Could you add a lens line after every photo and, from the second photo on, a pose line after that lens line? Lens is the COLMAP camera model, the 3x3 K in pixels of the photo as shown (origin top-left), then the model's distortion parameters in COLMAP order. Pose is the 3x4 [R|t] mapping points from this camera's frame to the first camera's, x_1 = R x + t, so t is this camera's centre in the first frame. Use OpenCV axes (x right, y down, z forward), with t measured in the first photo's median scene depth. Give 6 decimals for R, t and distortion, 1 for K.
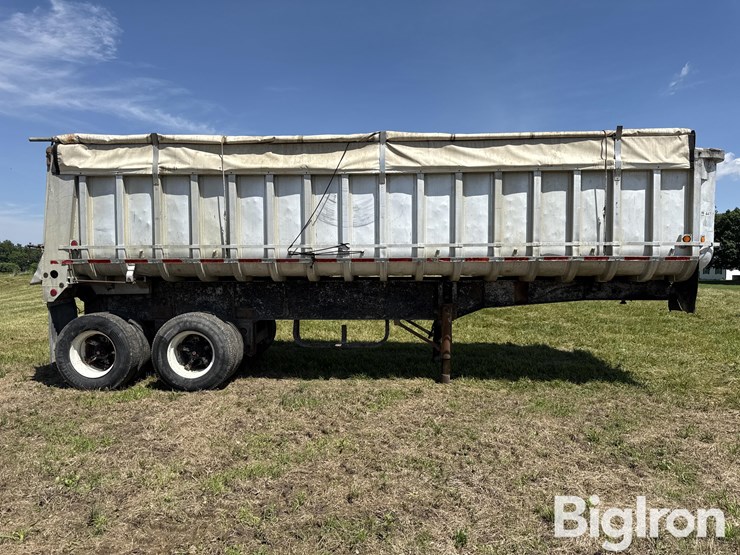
lens RADIAL K [[487.2, 0, 370.0], [0, 487.2, 277.5], [0, 0, 1]] dist [0.075421, -0.100741]
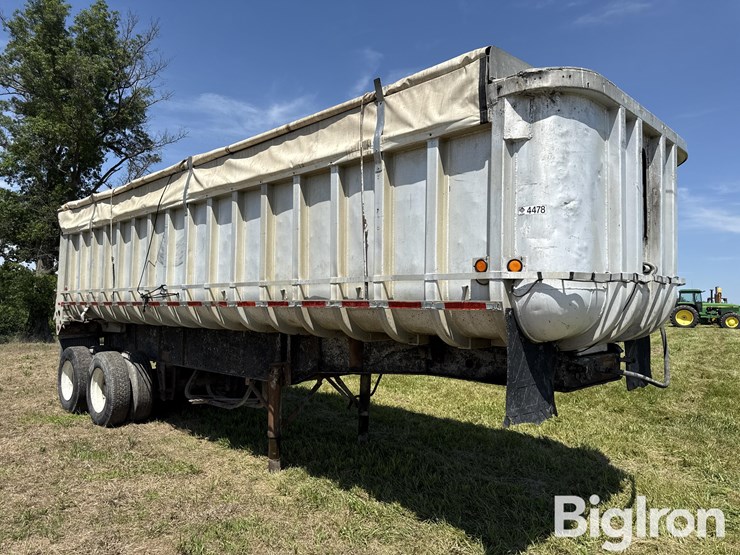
lens RADIAL K [[521.6, 0, 367.9], [0, 521.6, 276.6], [0, 0, 1]] dist [0.090094, -0.130865]
pose [[0.745396, -0.027352, -0.666060, 0.878512], [-0.031581, 0.996587, -0.076268, -0.023016], [0.665873, 0.077885, 0.741988, 0.523446]]
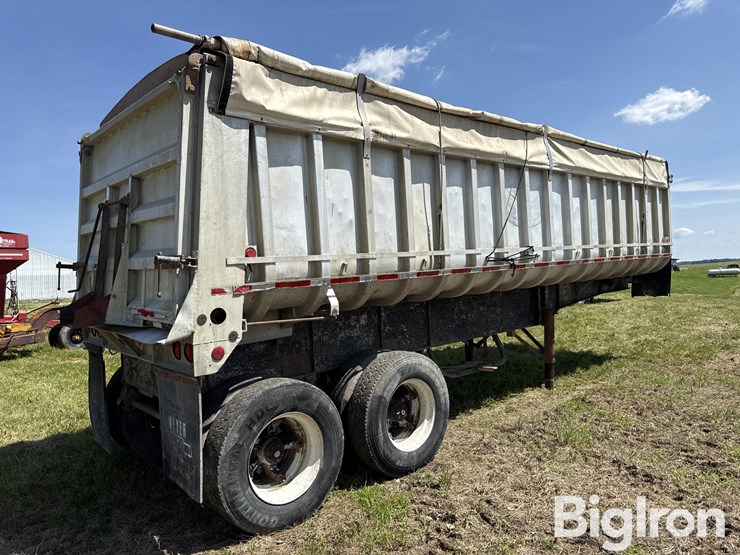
lens RADIAL K [[521.6, 0, 367.9], [0, 521.6, 276.6], [0, 0, 1]] dist [0.090094, -0.130865]
pose [[0.712367, -0.049251, 0.700077, -0.916965], [0.071841, 0.997412, -0.002933, -0.034193], [-0.698120, 0.052384, 0.714061, 0.532701]]
